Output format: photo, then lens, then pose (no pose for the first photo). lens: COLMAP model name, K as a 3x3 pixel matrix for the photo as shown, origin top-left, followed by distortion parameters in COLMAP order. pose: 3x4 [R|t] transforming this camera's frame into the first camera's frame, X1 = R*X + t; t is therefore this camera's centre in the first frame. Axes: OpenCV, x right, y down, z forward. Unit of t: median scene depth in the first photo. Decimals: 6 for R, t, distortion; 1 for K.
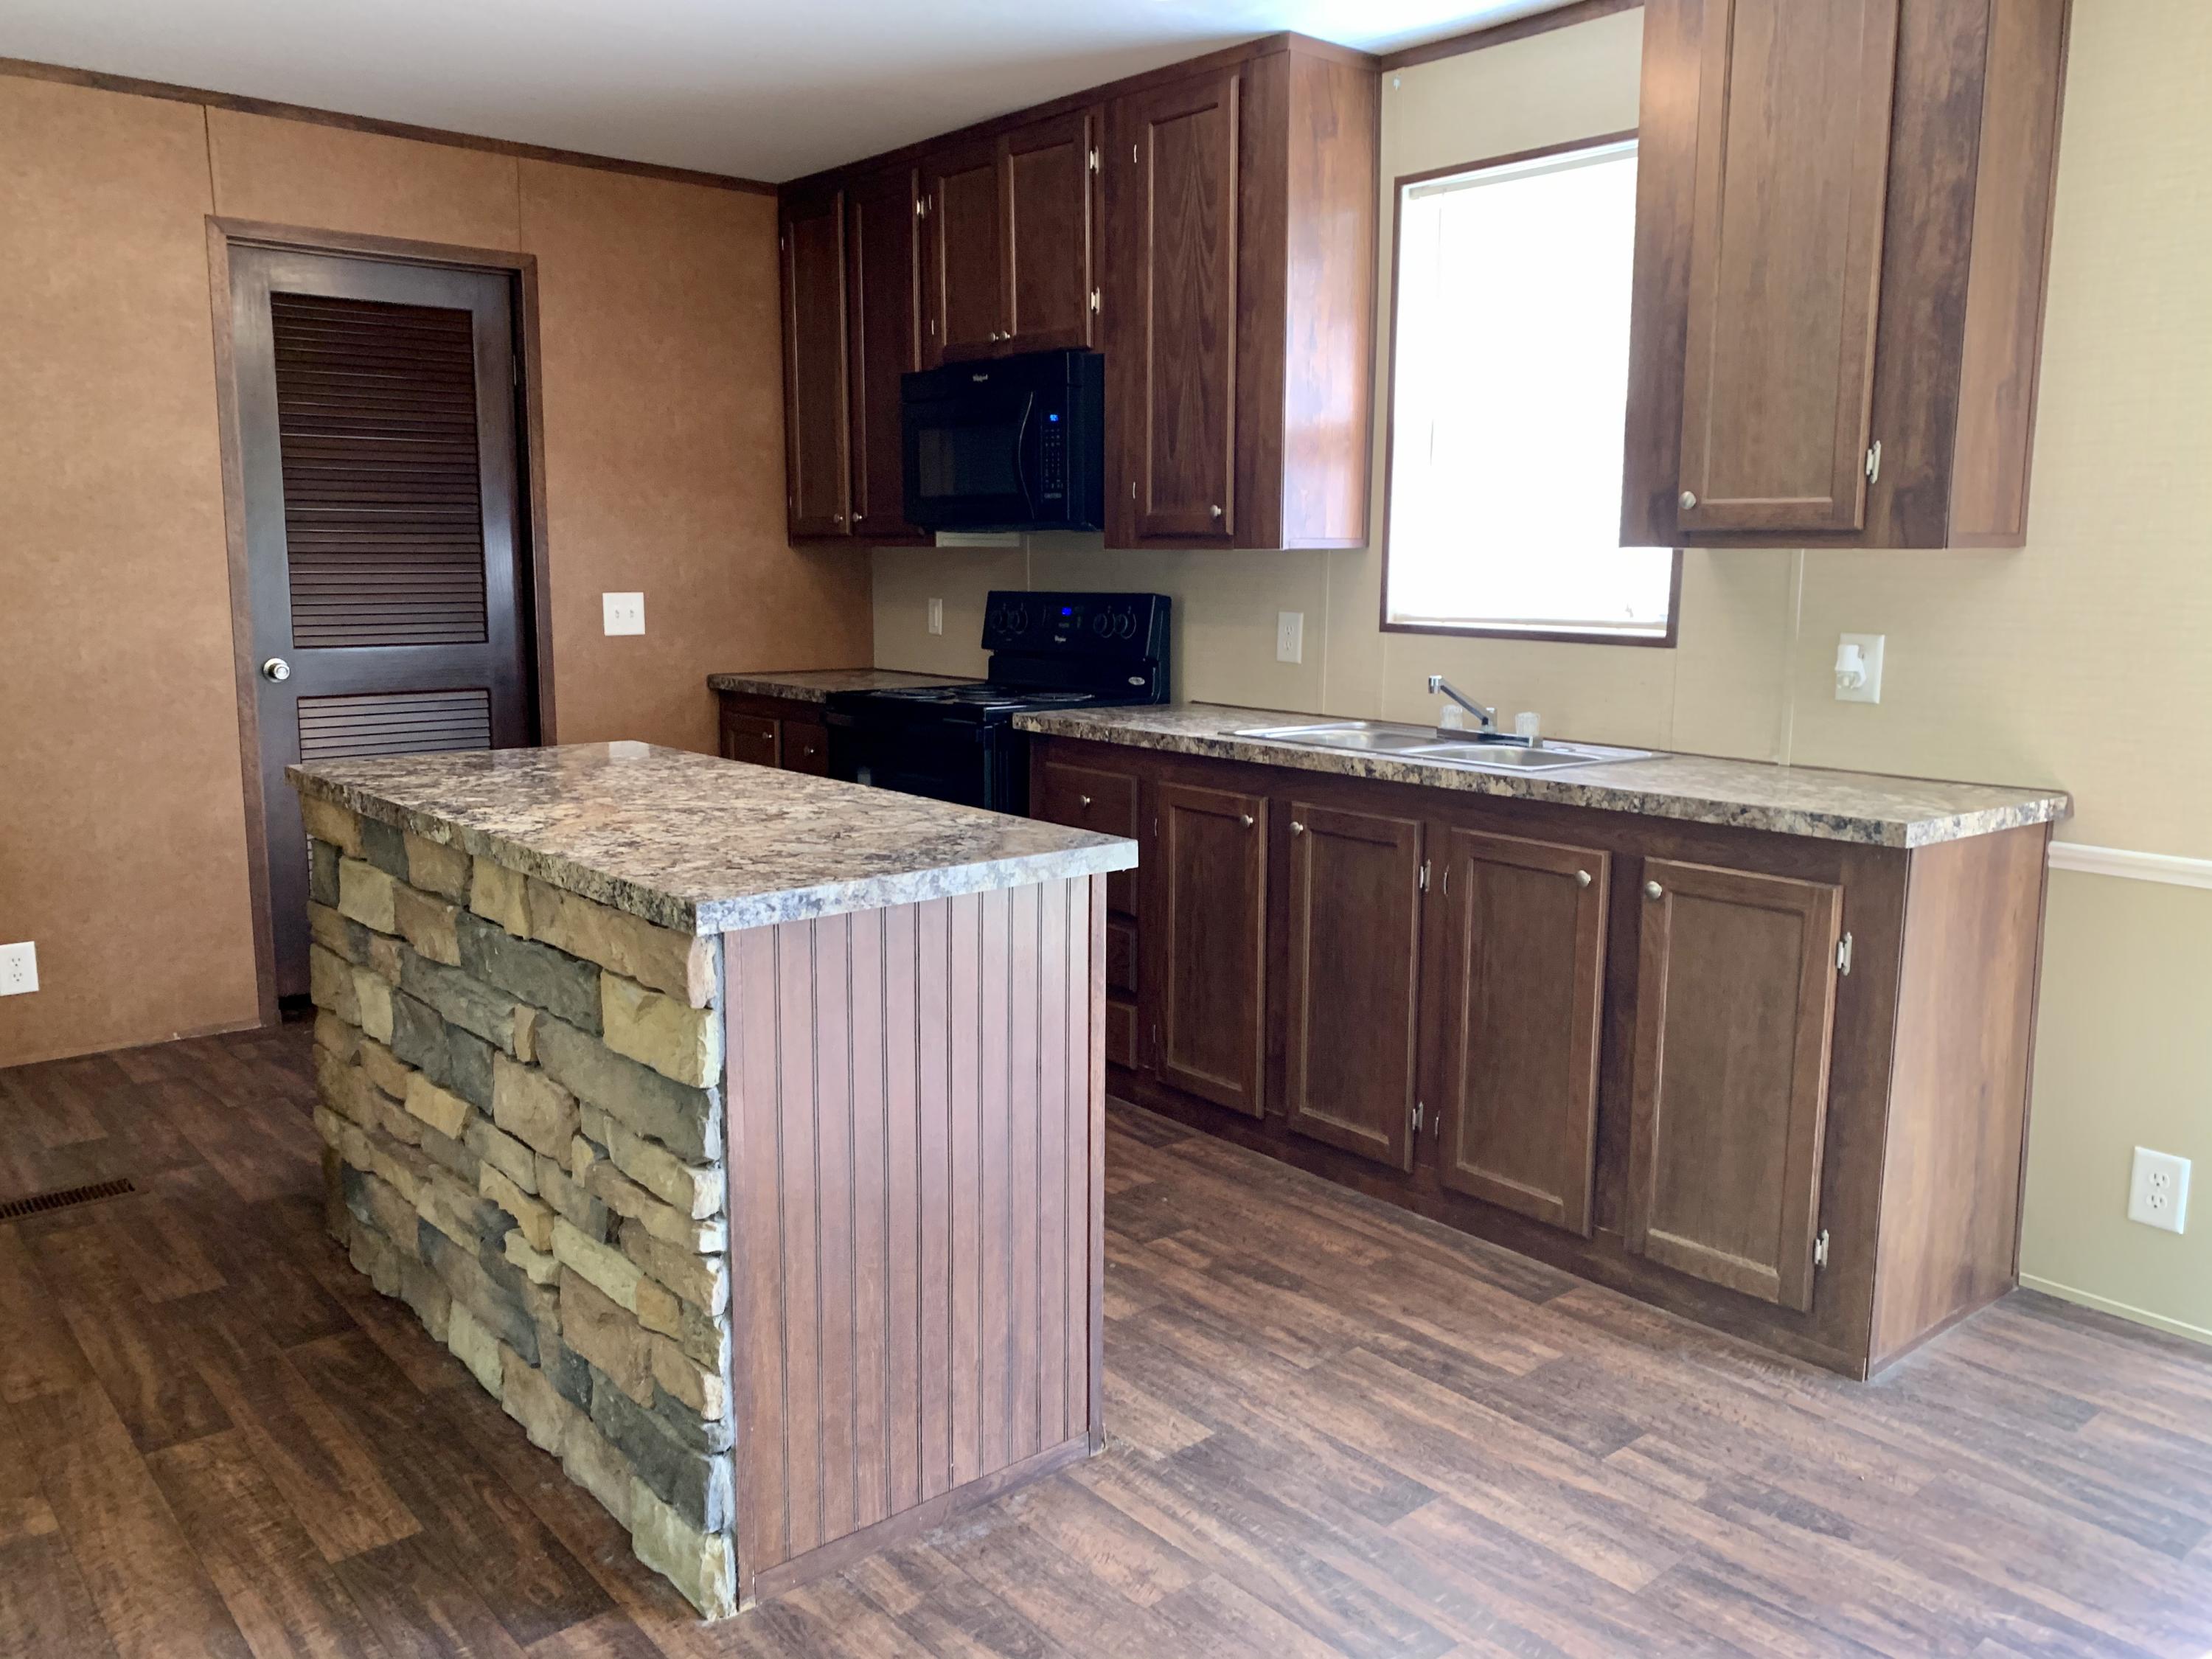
lens RADIAL K [[1695.5, 0, 1121.9], [0, 1695.5, 825.1], [0, 0, 1]] dist [0.007953, -0.008984]
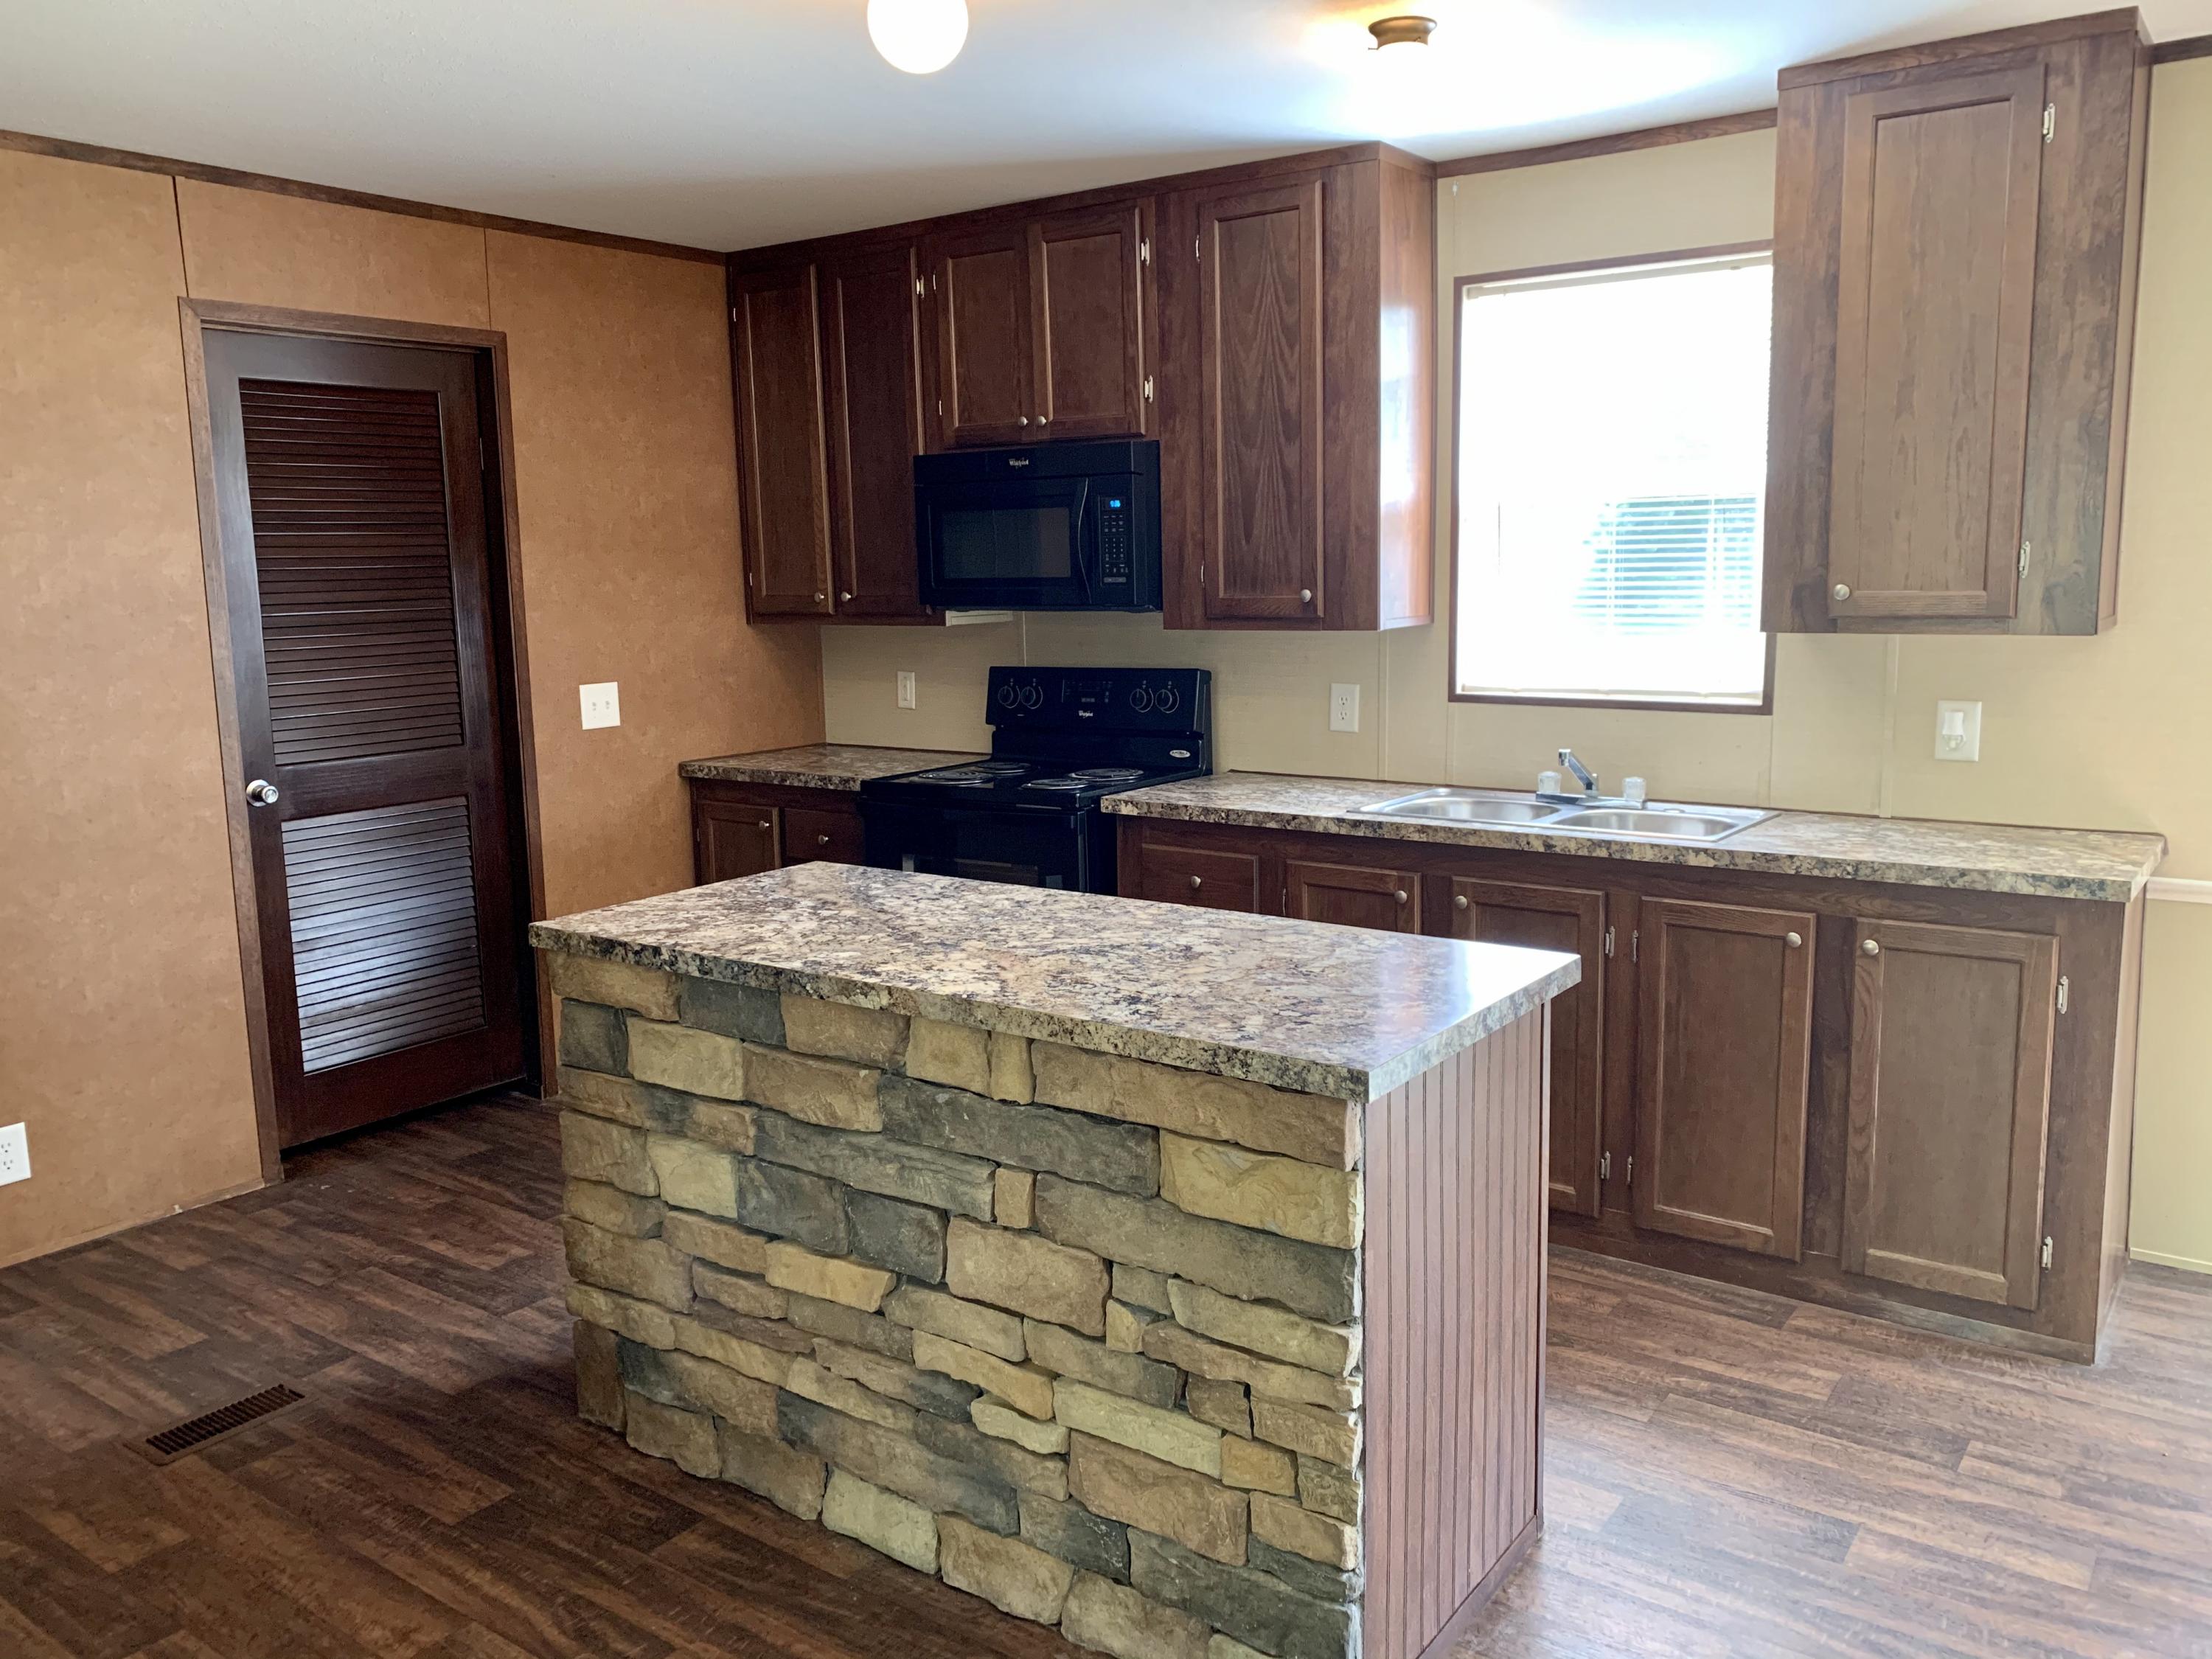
lens RADIAL K [[1695.5, 0, 1108.4], [0, 1695.5, 820.4], [0, 0, 1]] dist [0.007953, -0.008984]
pose [[0.972958, -0.062333, 0.222413, -0.317459], [0.063668, 0.997970, 0.001169, -0.059429], [-0.222035, 0.013023, 0.974952, 0.018169]]
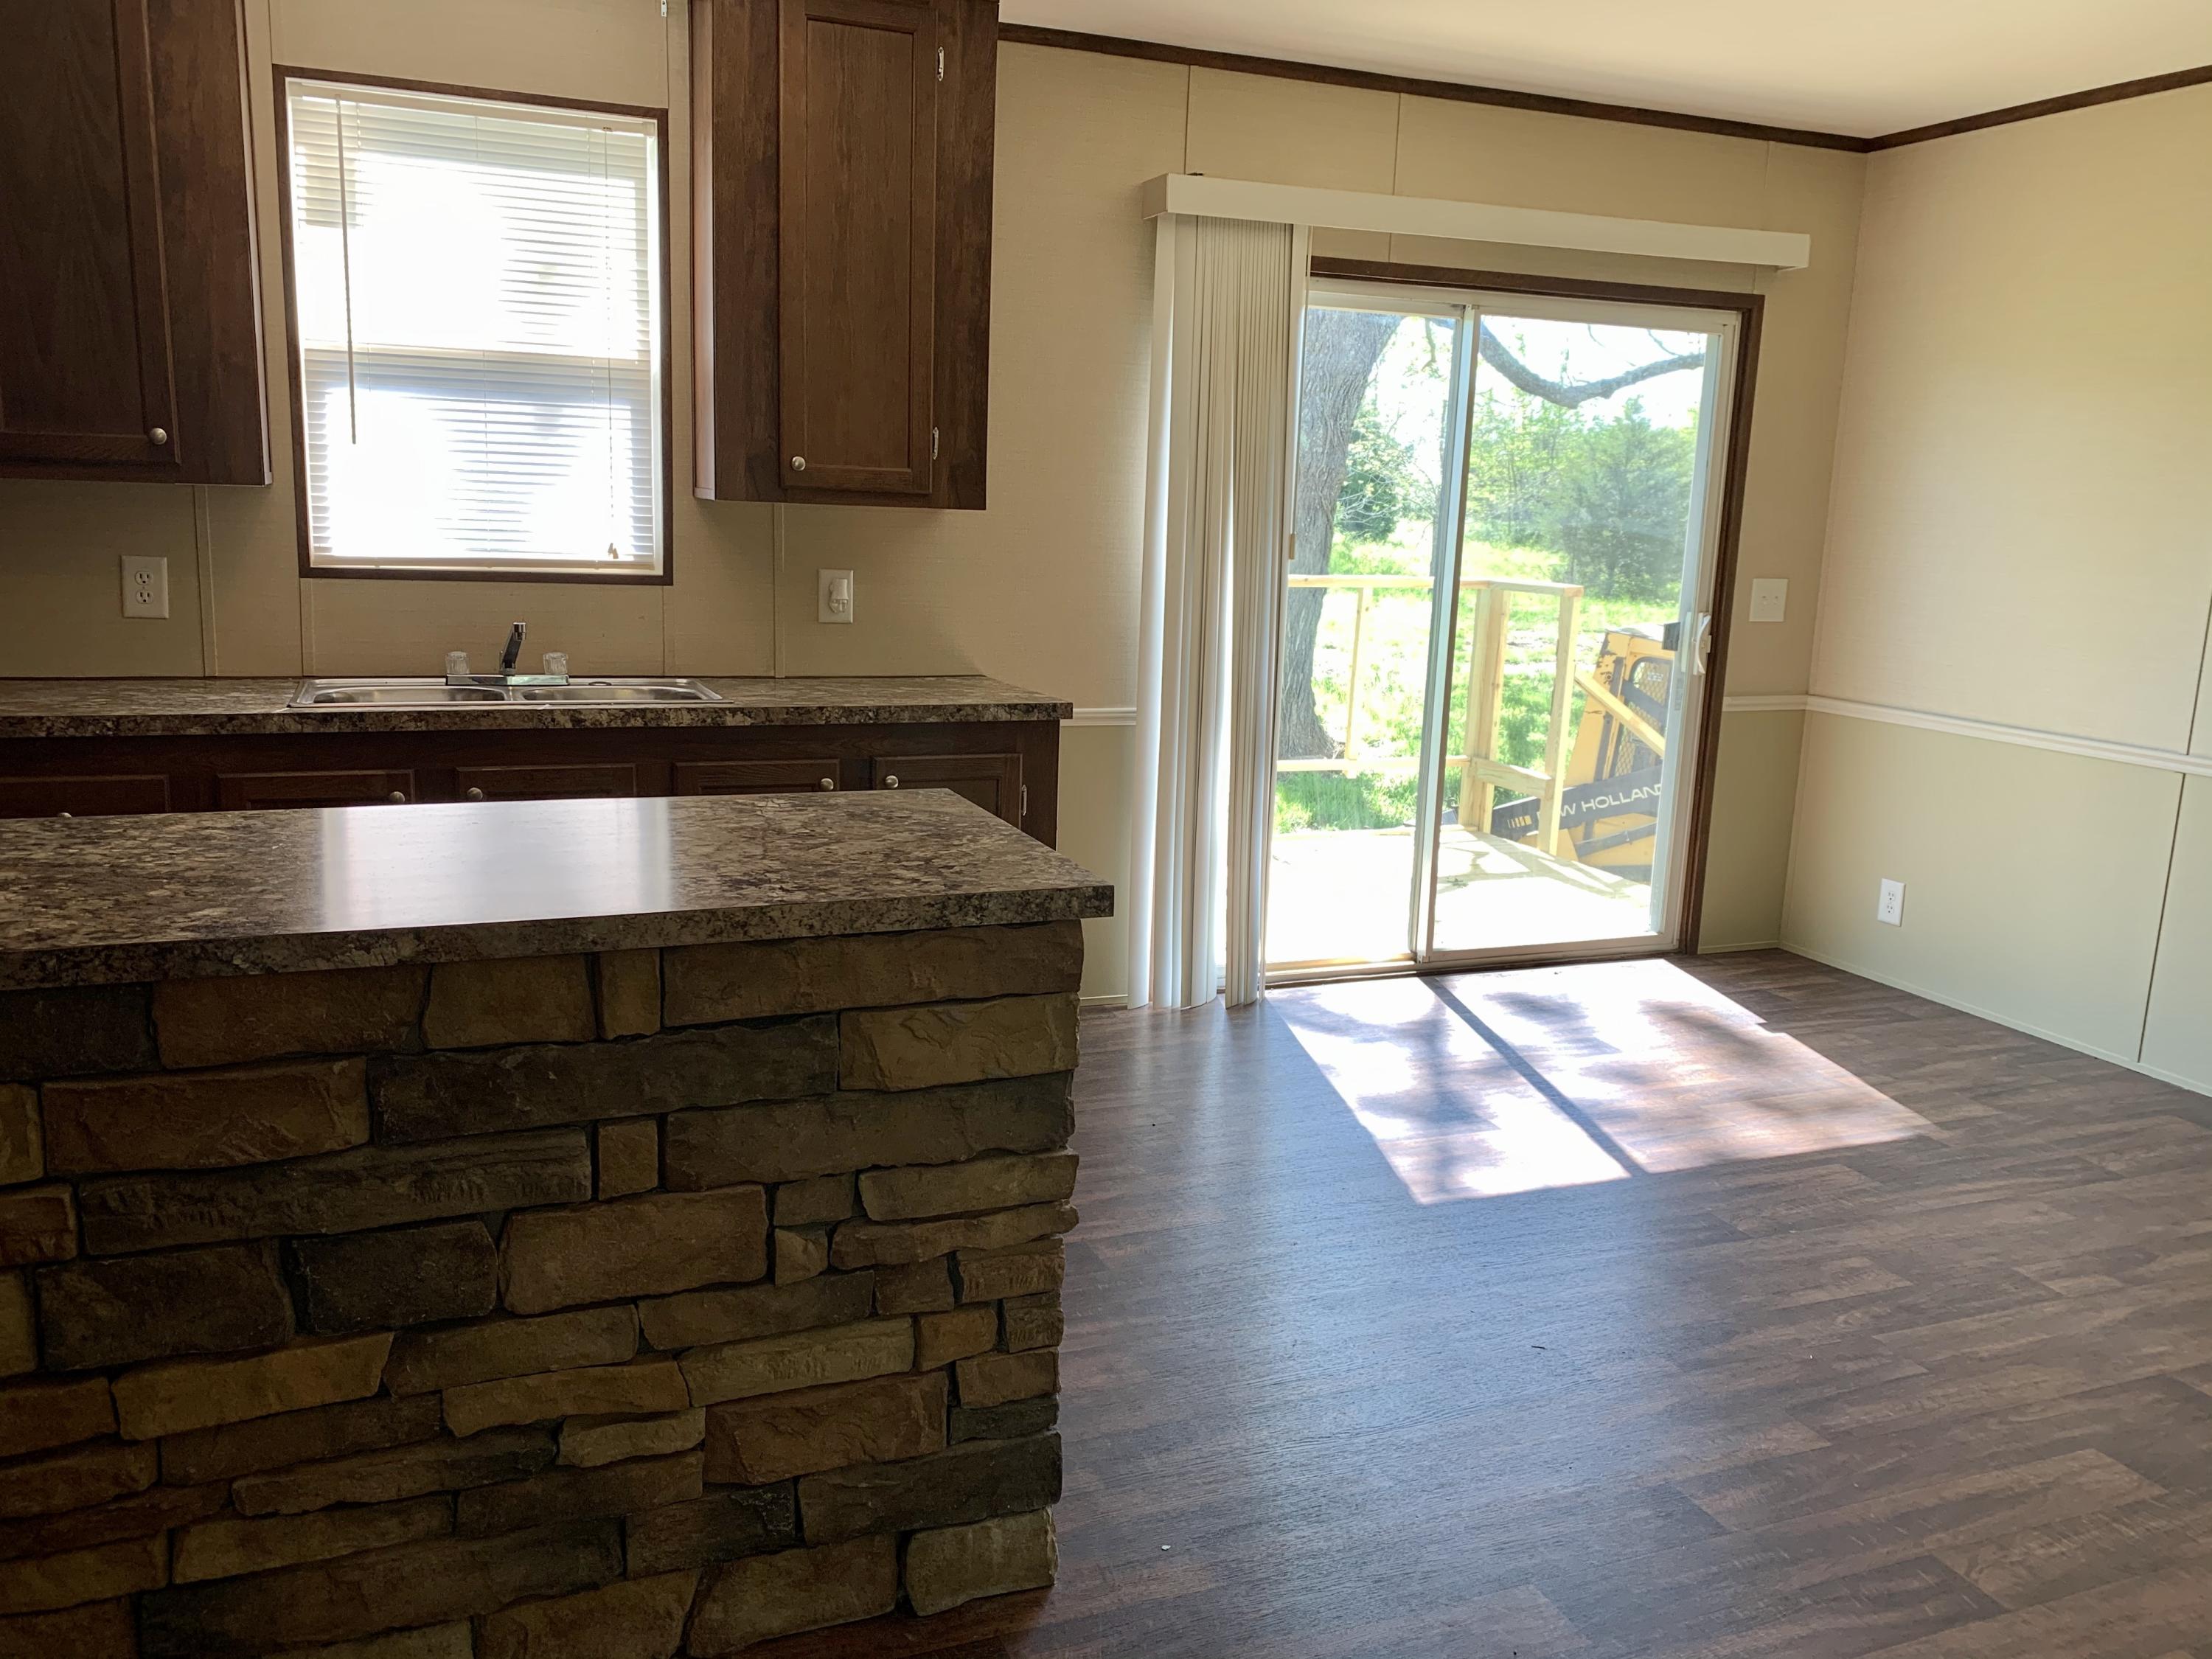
lens RADIAL K [[1695.5, 0, 1095.1], [0, 1695.5, 838.7], [0, 0, 1]] dist [0.007953, -0.008984]
pose [[0.324577, -0.184396, 0.927711, -0.616466], [0.116563, 0.981135, 0.154233, -0.073580], [-0.938649, 0.058076, 0.339948, 0.331930]]
